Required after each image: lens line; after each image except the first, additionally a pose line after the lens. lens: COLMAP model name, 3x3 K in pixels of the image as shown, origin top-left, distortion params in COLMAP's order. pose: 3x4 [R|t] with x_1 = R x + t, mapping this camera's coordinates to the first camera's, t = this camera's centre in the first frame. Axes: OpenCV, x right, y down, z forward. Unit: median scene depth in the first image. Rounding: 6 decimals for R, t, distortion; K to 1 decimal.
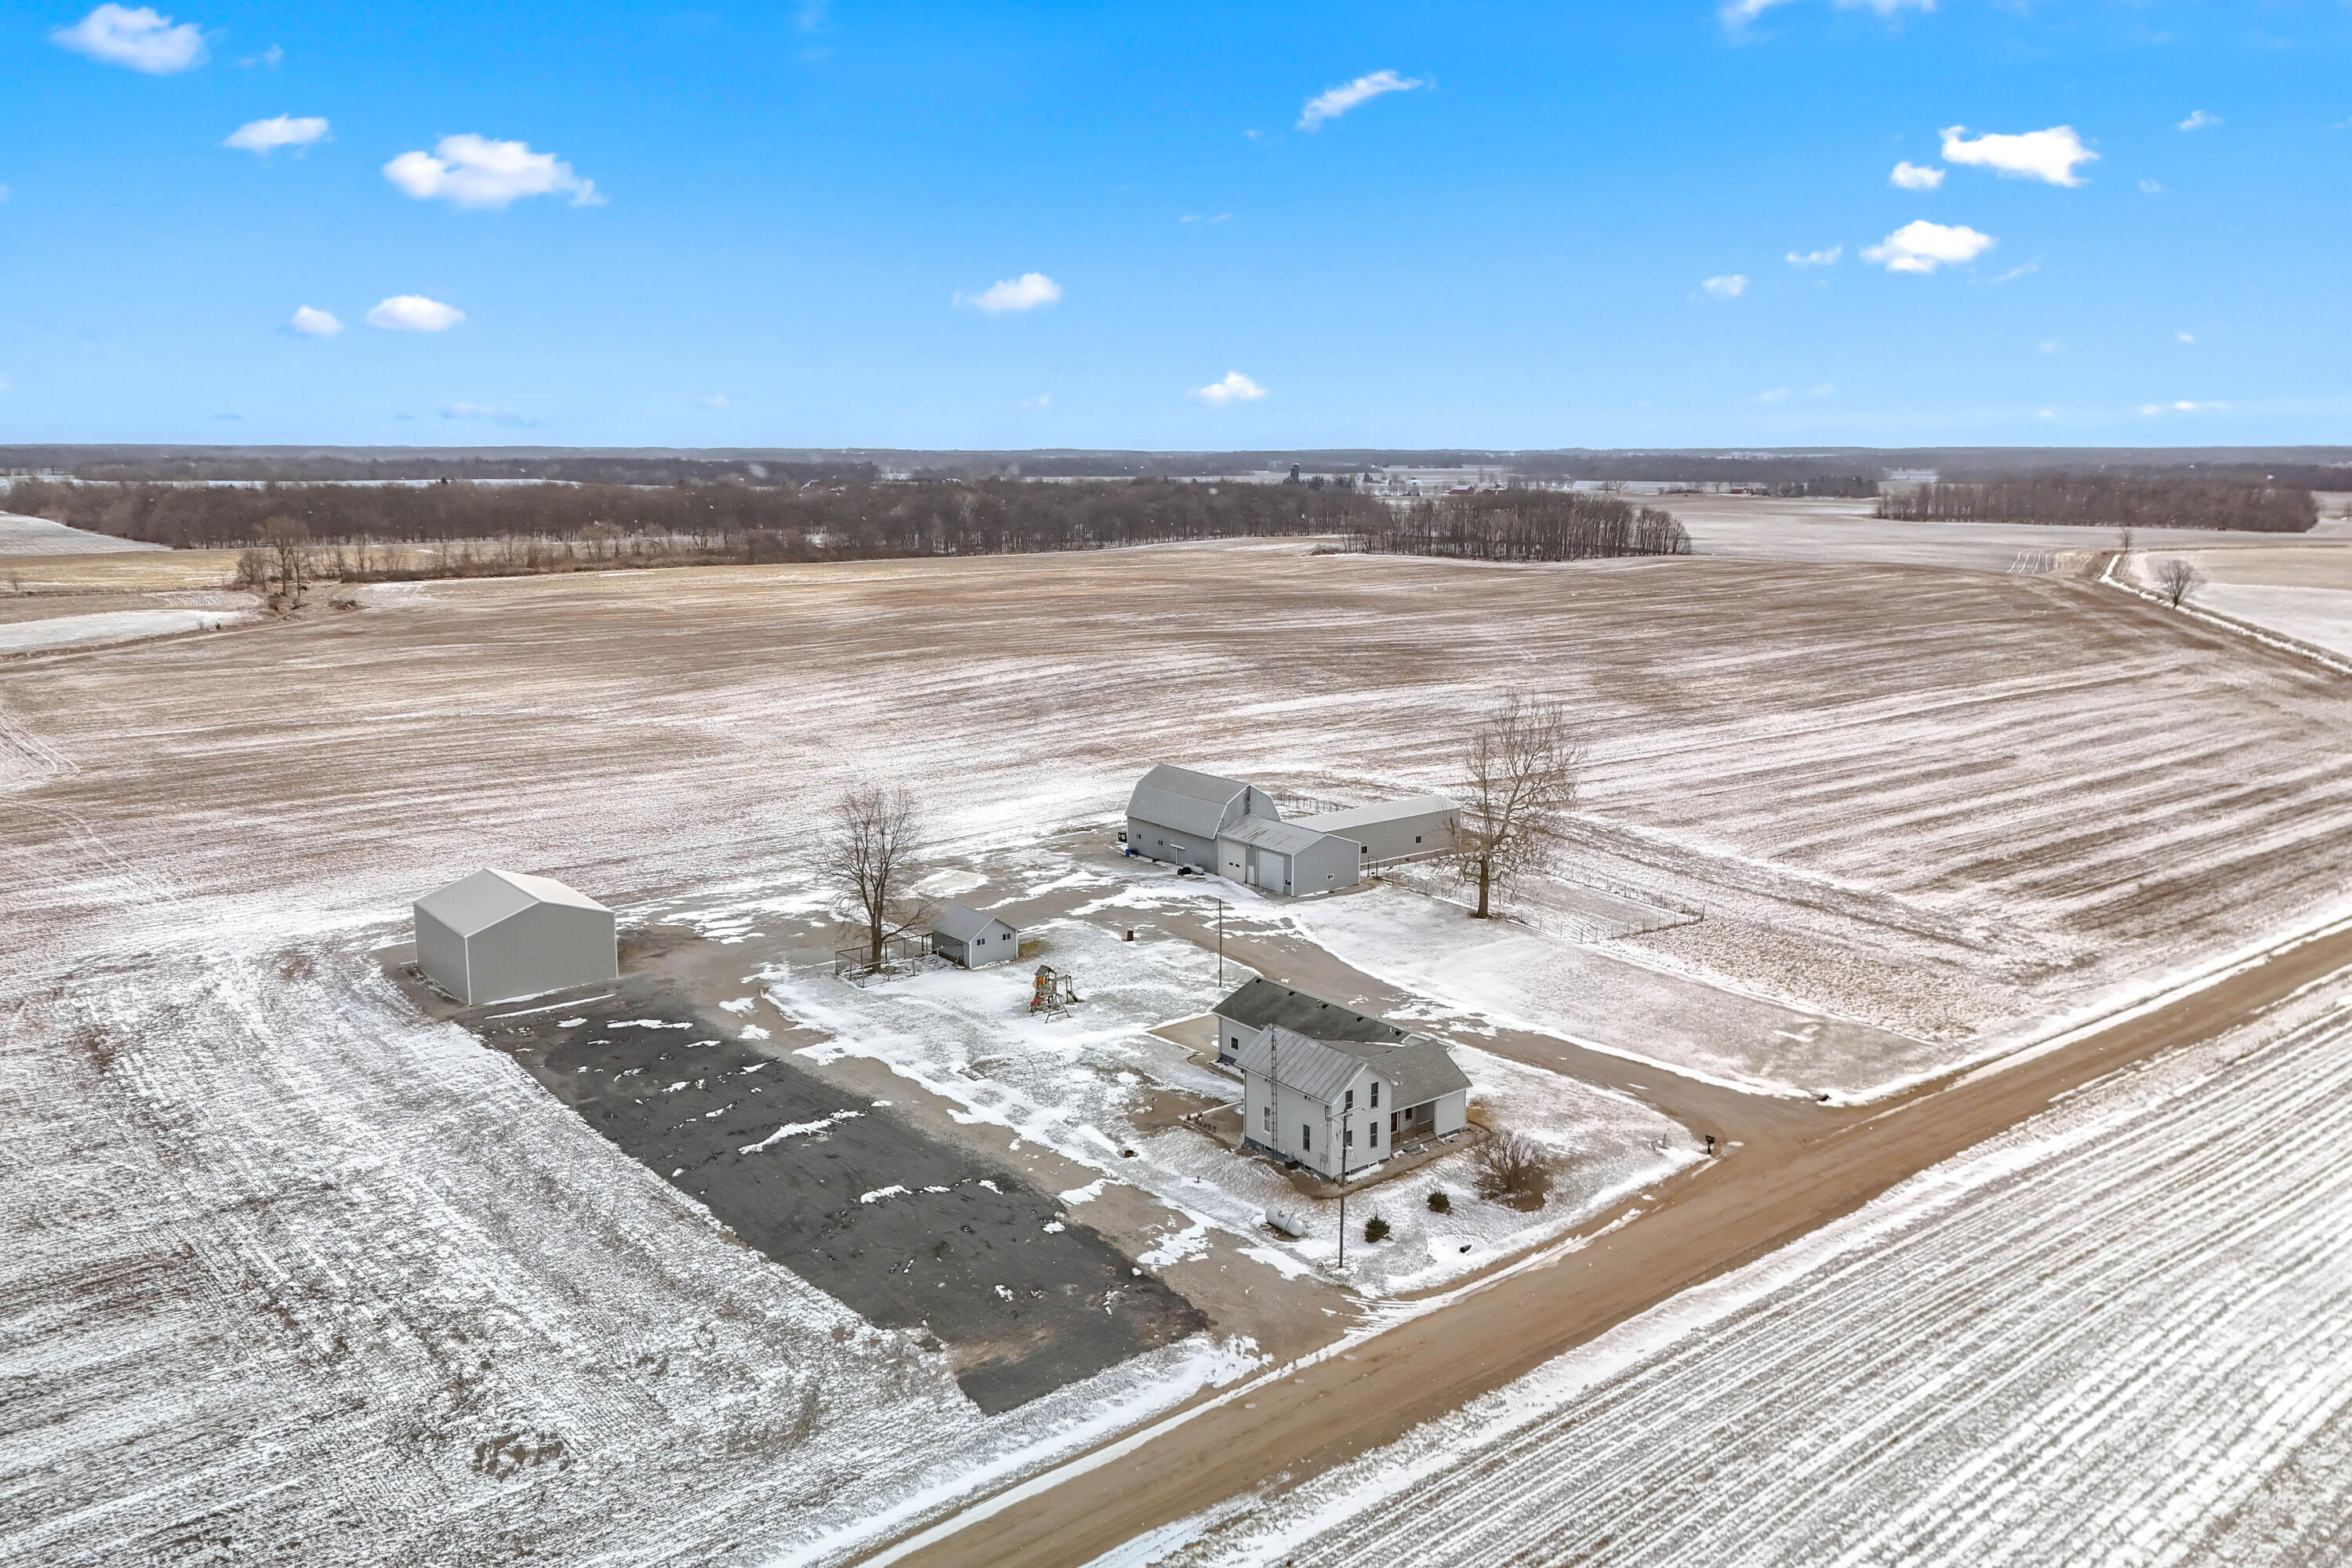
lens RADIAL K [[1754.0, 0, 1185.4], [0, 1754.0, 709.5], [0, 0, 1]] dist [0.083733, -0.073407]
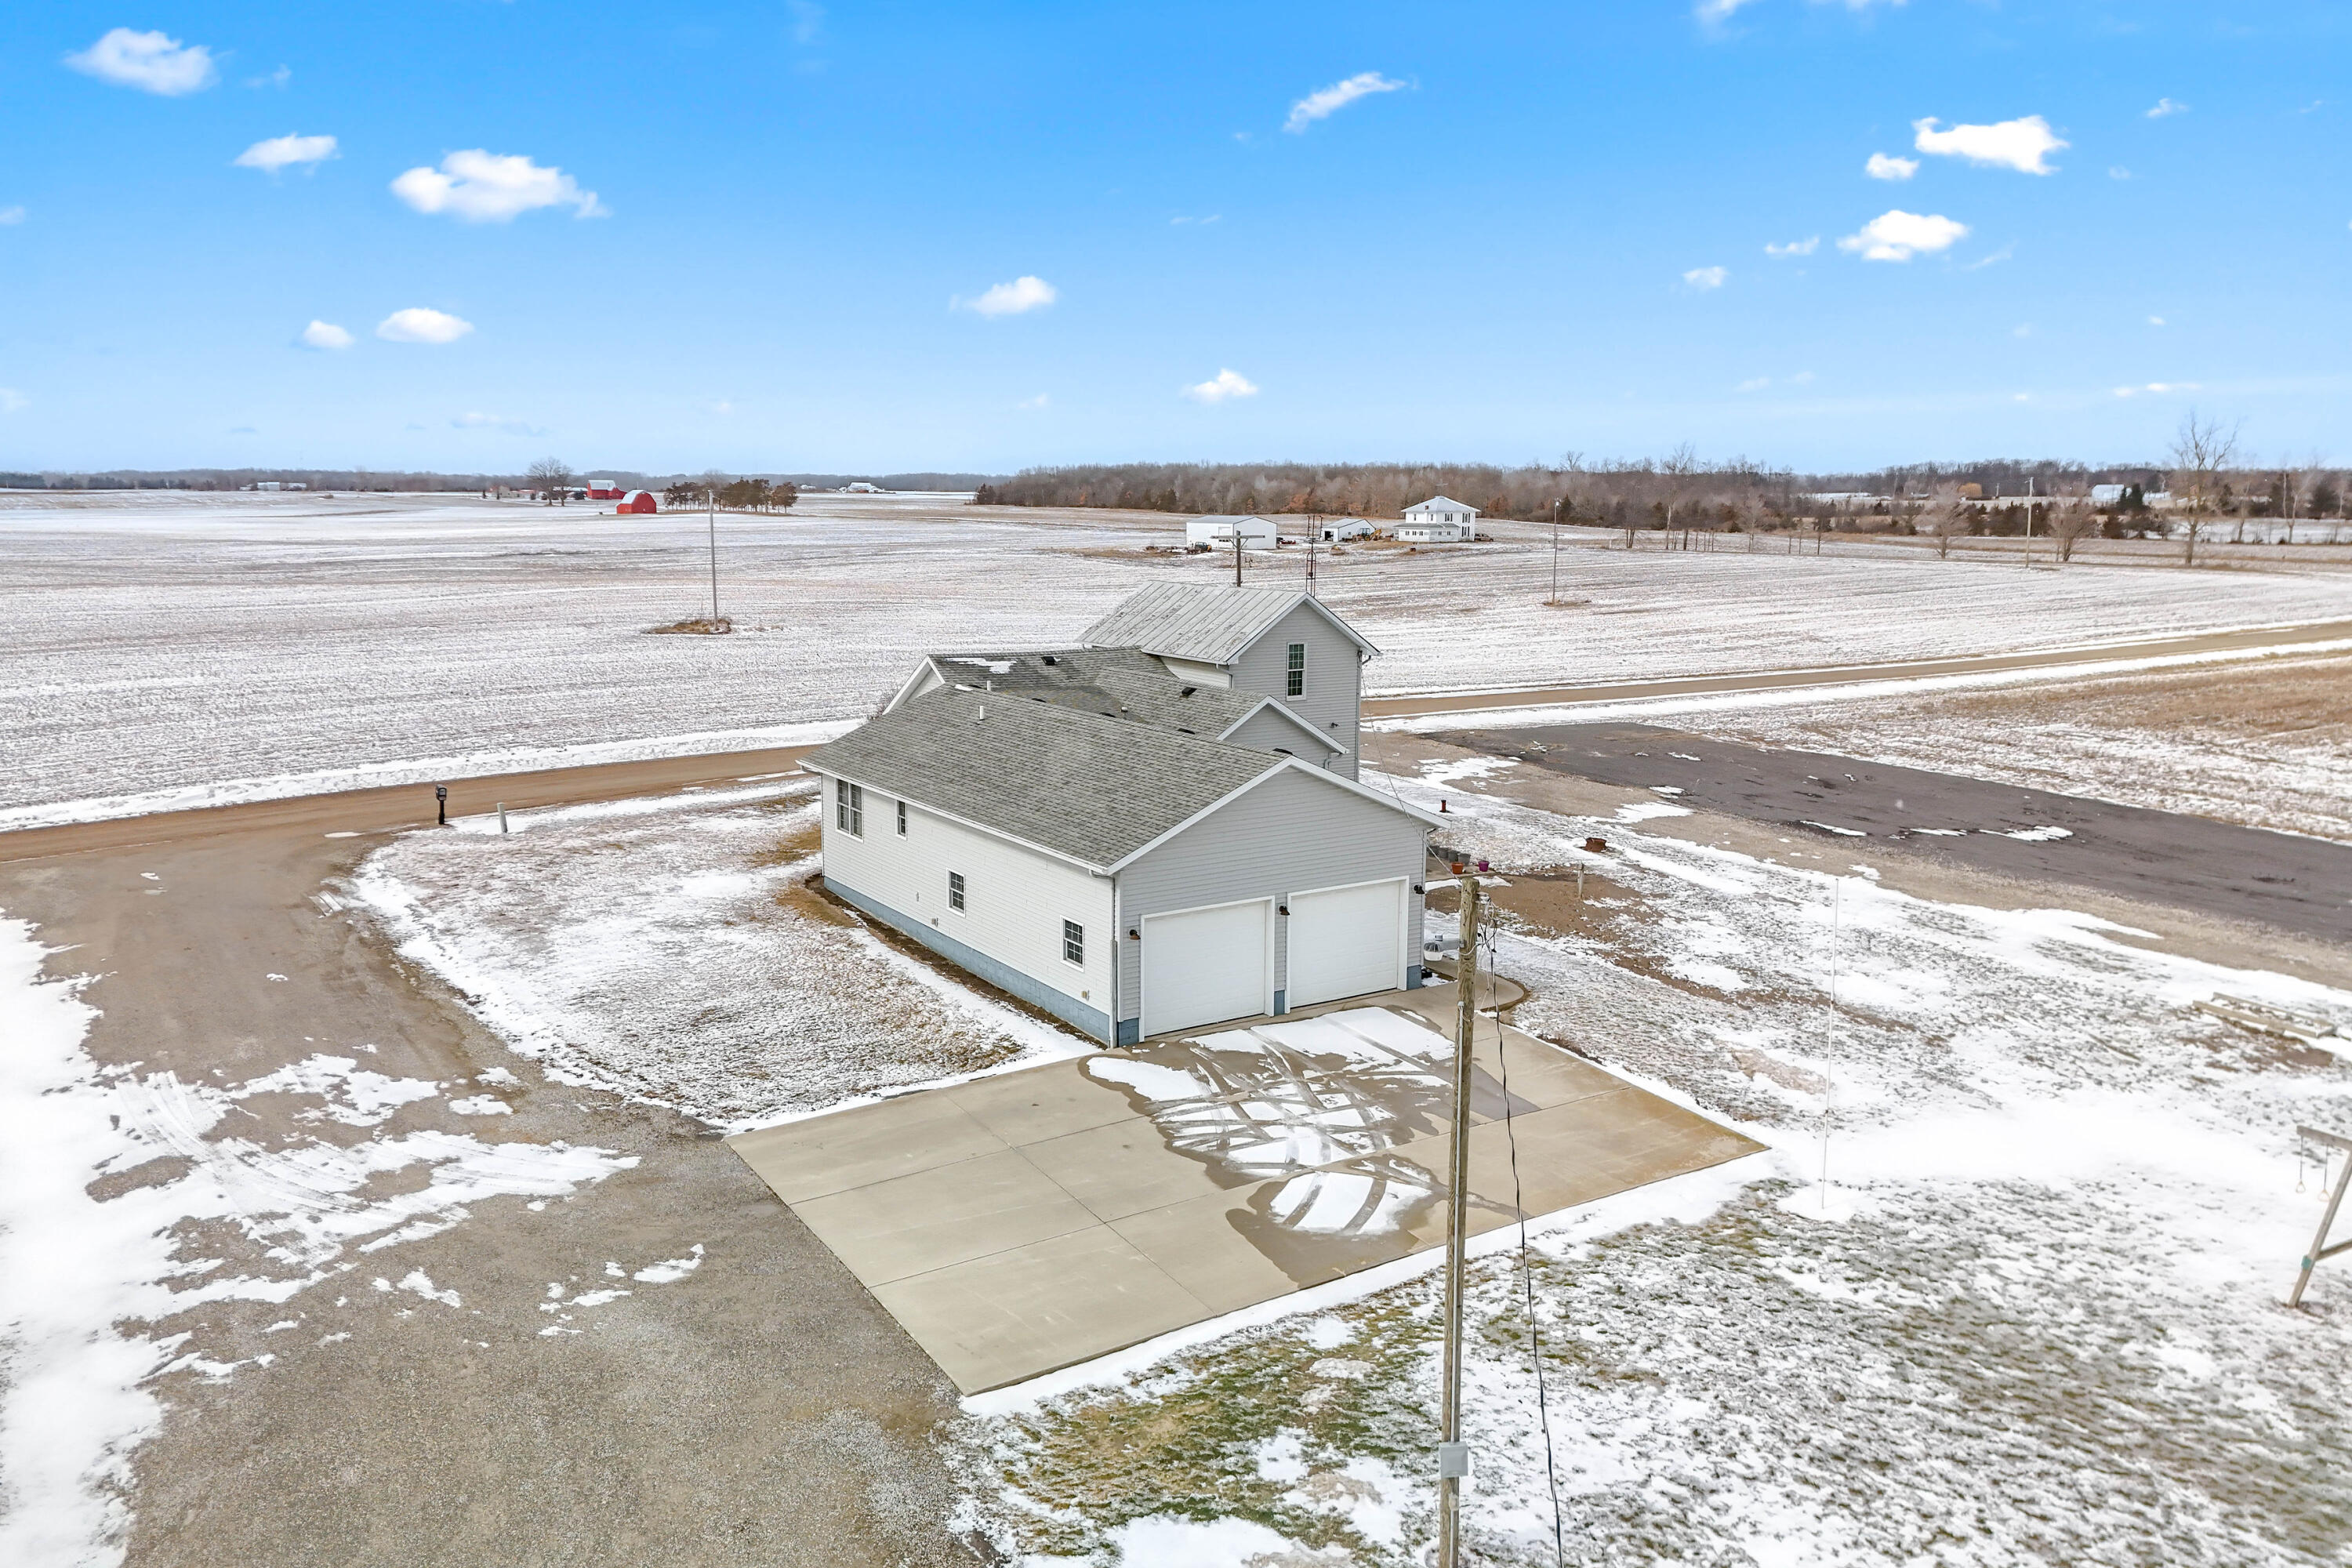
lens RADIAL K [[1726.9, 0, 1178.7], [0, 1726.9, 707.7], [0, 0, 1]] dist [0.086279, -0.066327]
pose [[-0.995210, -0.018325, 0.096024, 0.029744], [0.008274, 0.962960, 0.269519, 0.068515], [-0.097406, 0.269022, -0.958196, 1.168082]]
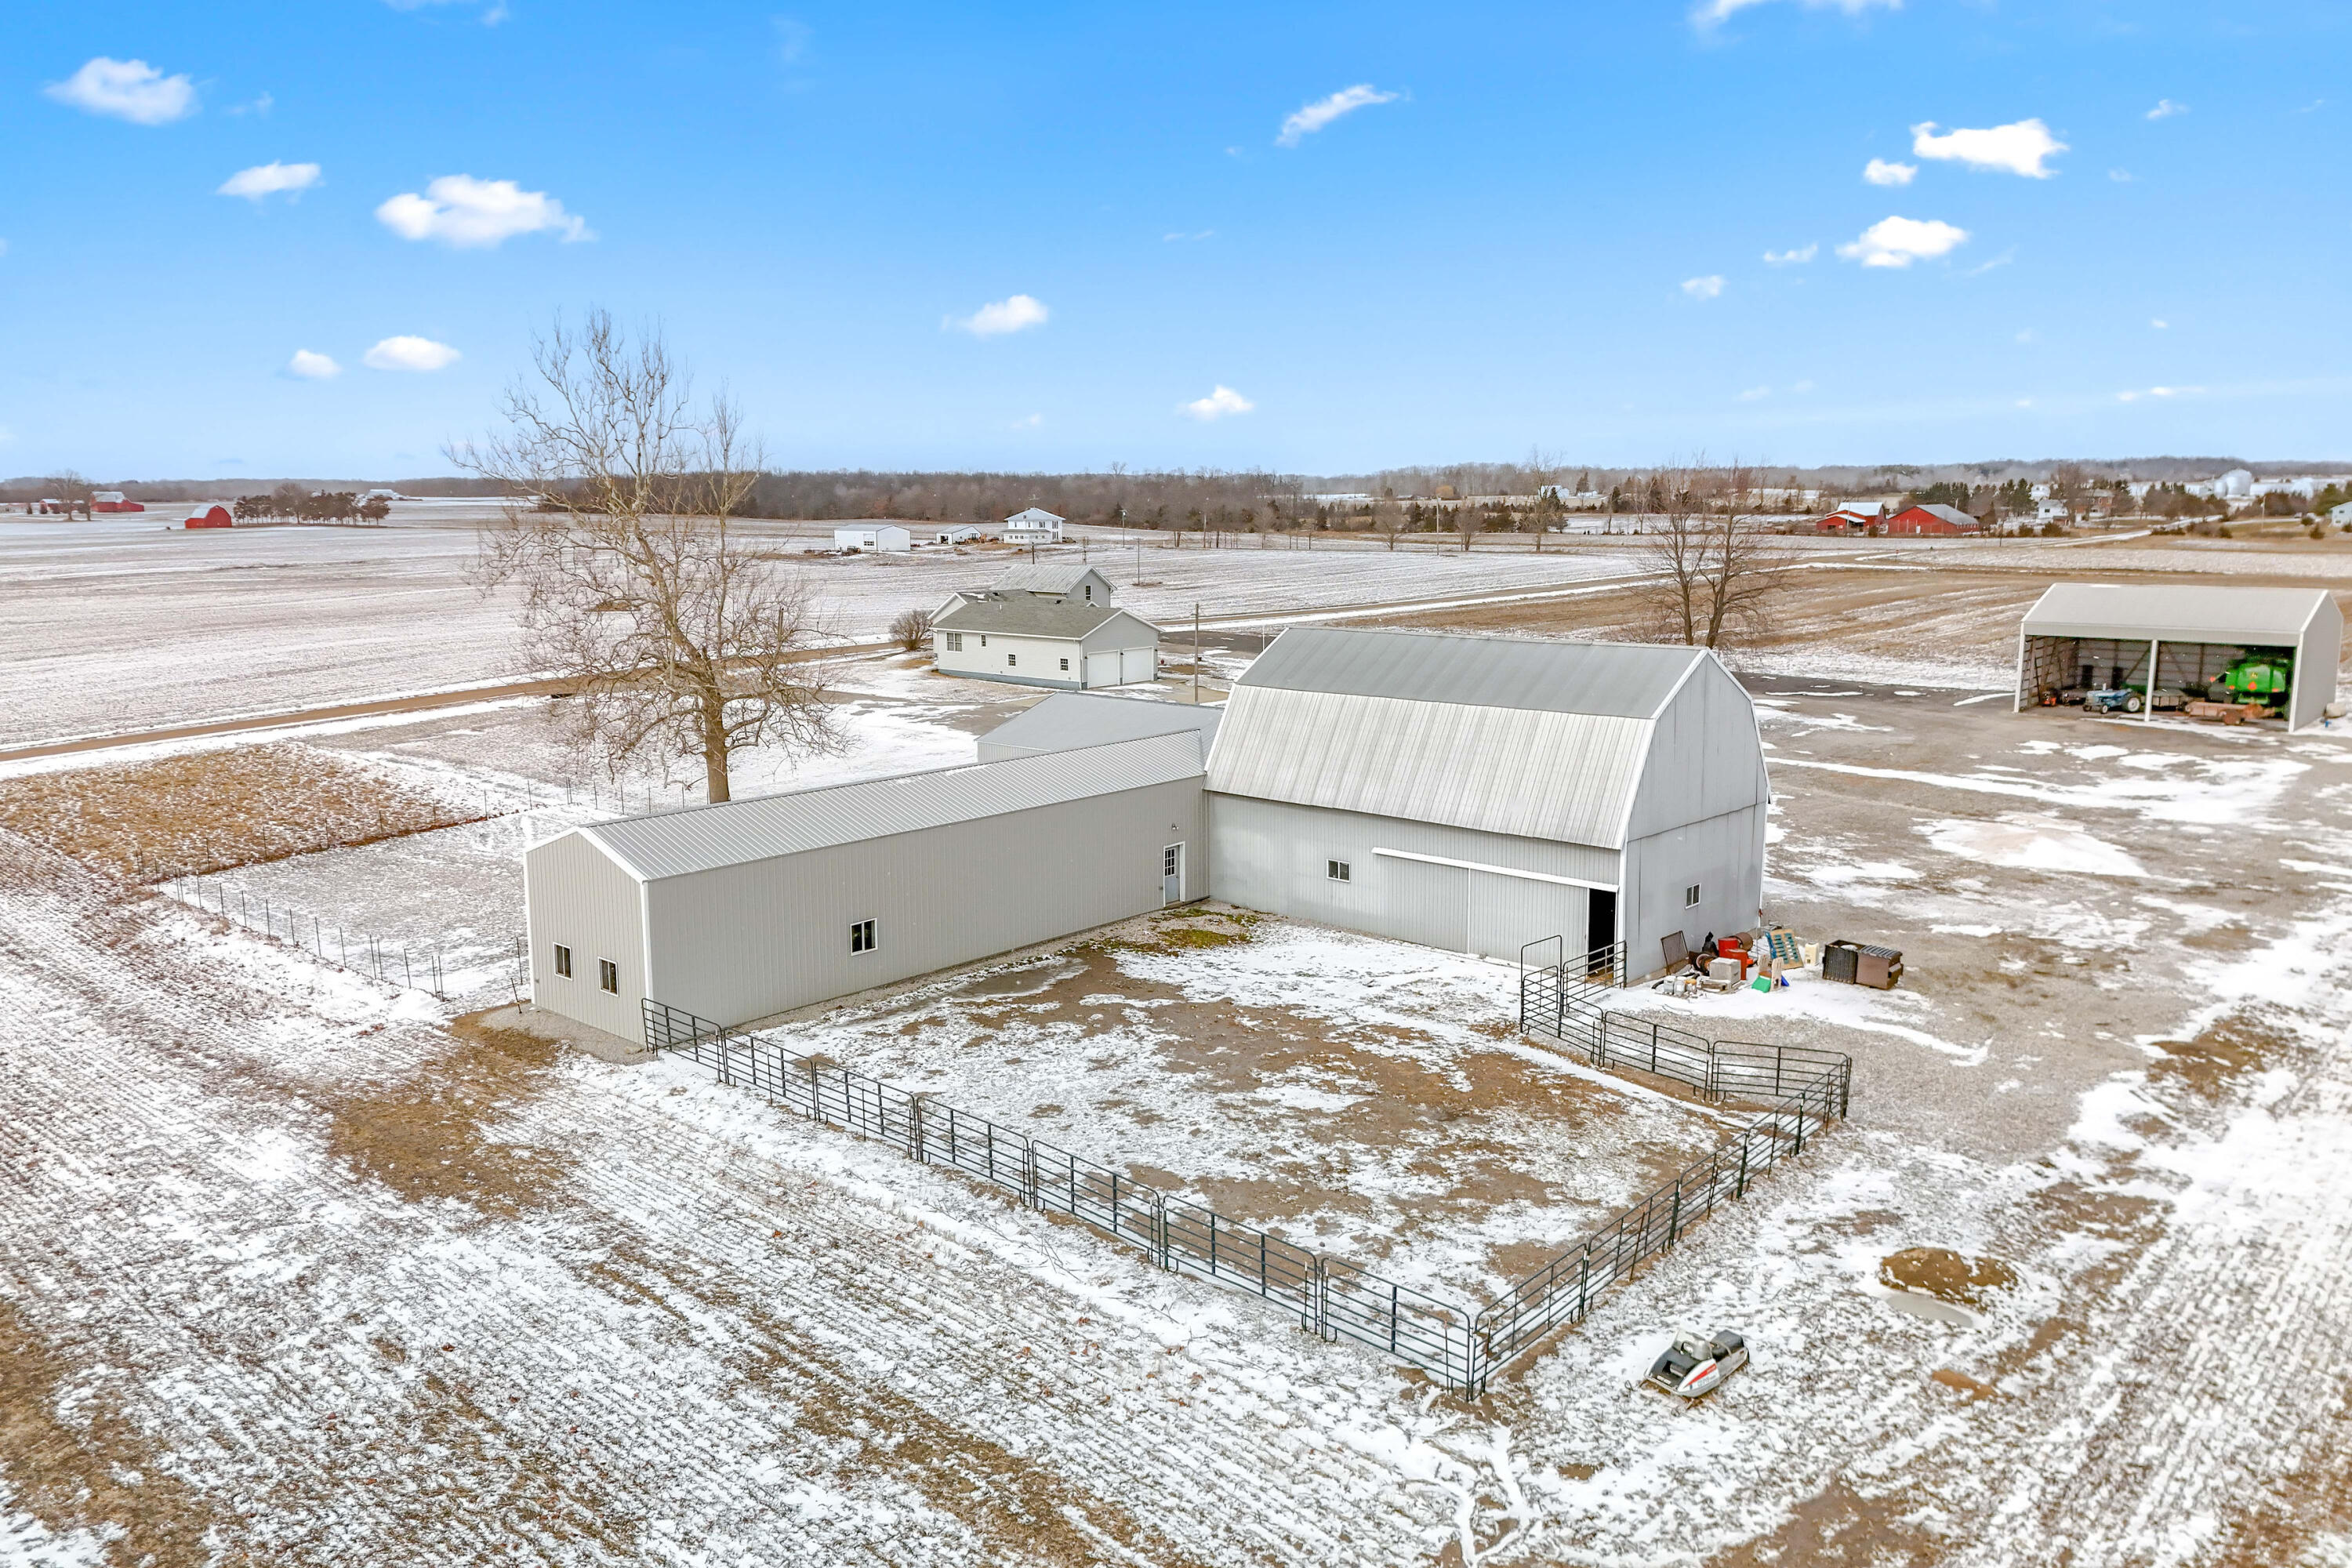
lens RADIAL K [[1728.2, 0, 1176.0], [0, 1728.2, 784.0], [0, 0, 1]] dist [0.084683, -0.072411]
pose [[-0.986573, 0.032271, -0.160103, 0.152604], [-0.019036, 0.950882, 0.308966, -0.041976], [0.162210, 0.307865, -0.937500, 1.772387]]
